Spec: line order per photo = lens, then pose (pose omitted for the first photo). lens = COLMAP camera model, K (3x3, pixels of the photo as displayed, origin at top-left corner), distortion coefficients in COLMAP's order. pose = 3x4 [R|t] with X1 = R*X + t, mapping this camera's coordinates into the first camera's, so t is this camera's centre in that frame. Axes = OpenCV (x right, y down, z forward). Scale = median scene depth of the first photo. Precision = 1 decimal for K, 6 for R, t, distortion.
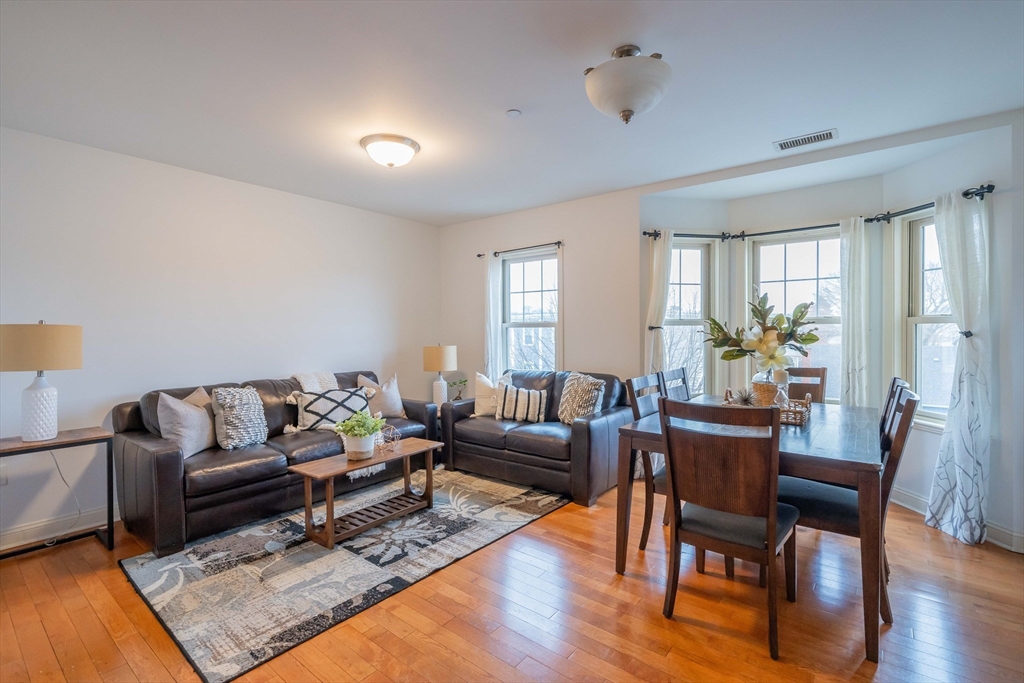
lens RADIAL K [[477.1, 0, 516.0], [0, 477.1, 336.7], [0, 0, 1]] dist [0.001763, 0.000152]
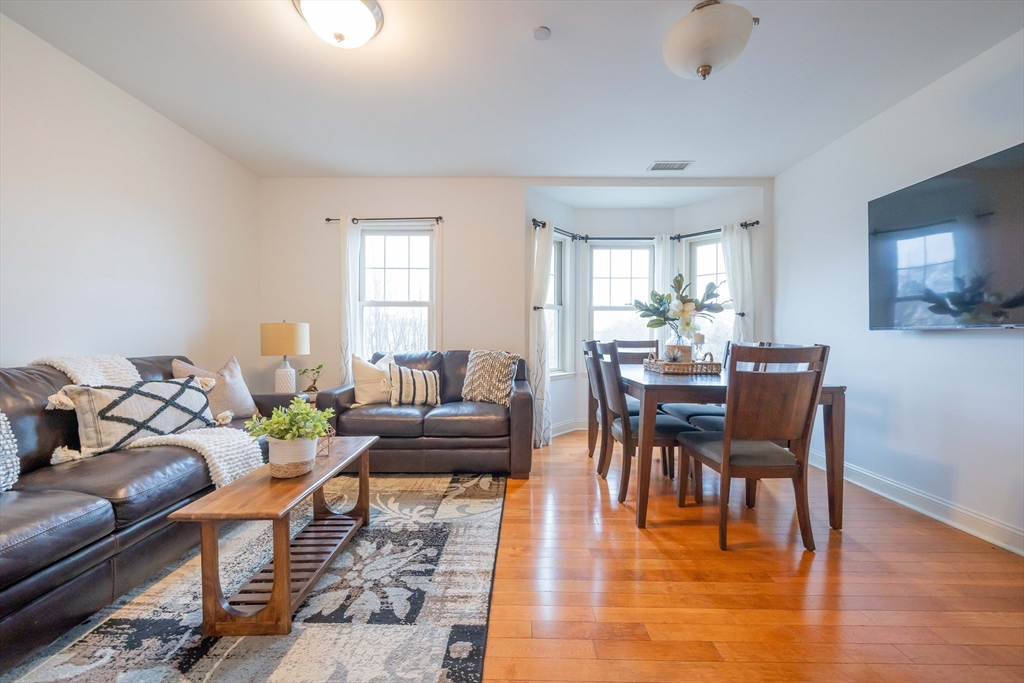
lens RADIAL K [[400.0, 0, 514.6], [0, 400.0, 341.8], [0, 0, 1]] dist [-0.002646, -0.000633]
pose [[0.784623, 0.001523, 0.619971, -0.360173], [0.001616, 0.999989, -0.004502, 0.070064], [-0.619971, 0.004534, 0.784612, 0.339754]]
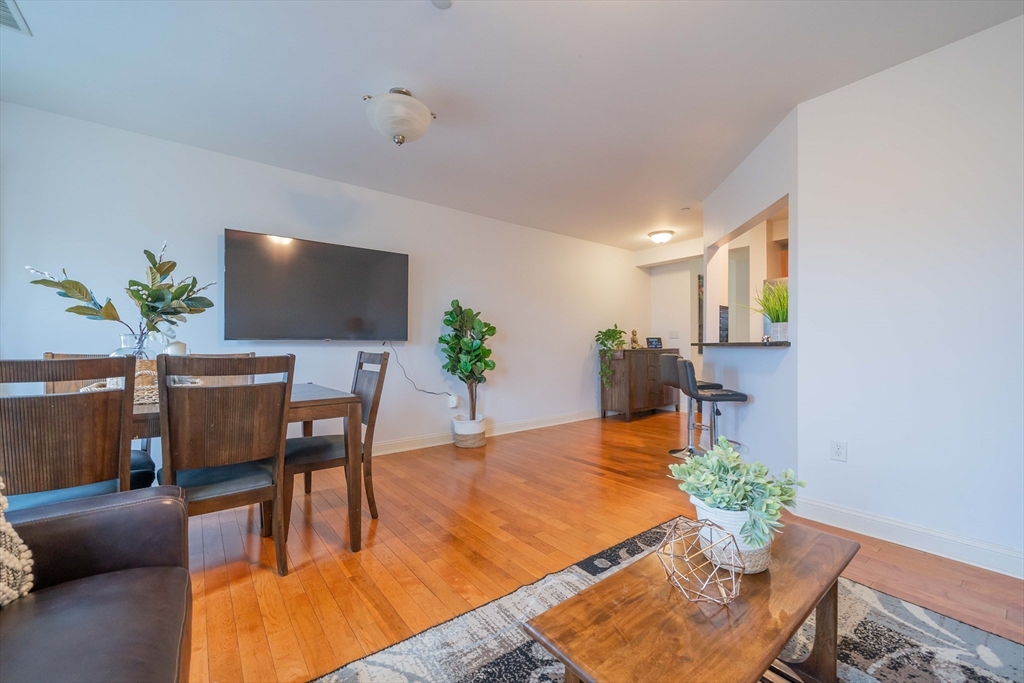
lens RADIAL K [[403.4, 0, 514.5], [0, 403.4, 337.2], [0, 0, 1]] dist [-0.001906, 0.000041]
pose [[-0.971887, 0.012086, 0.235137, -0.193329], [0.011144, 0.999924, -0.005337, 0.054058], [-0.235183, -0.002566, -0.971948, 1.172080]]
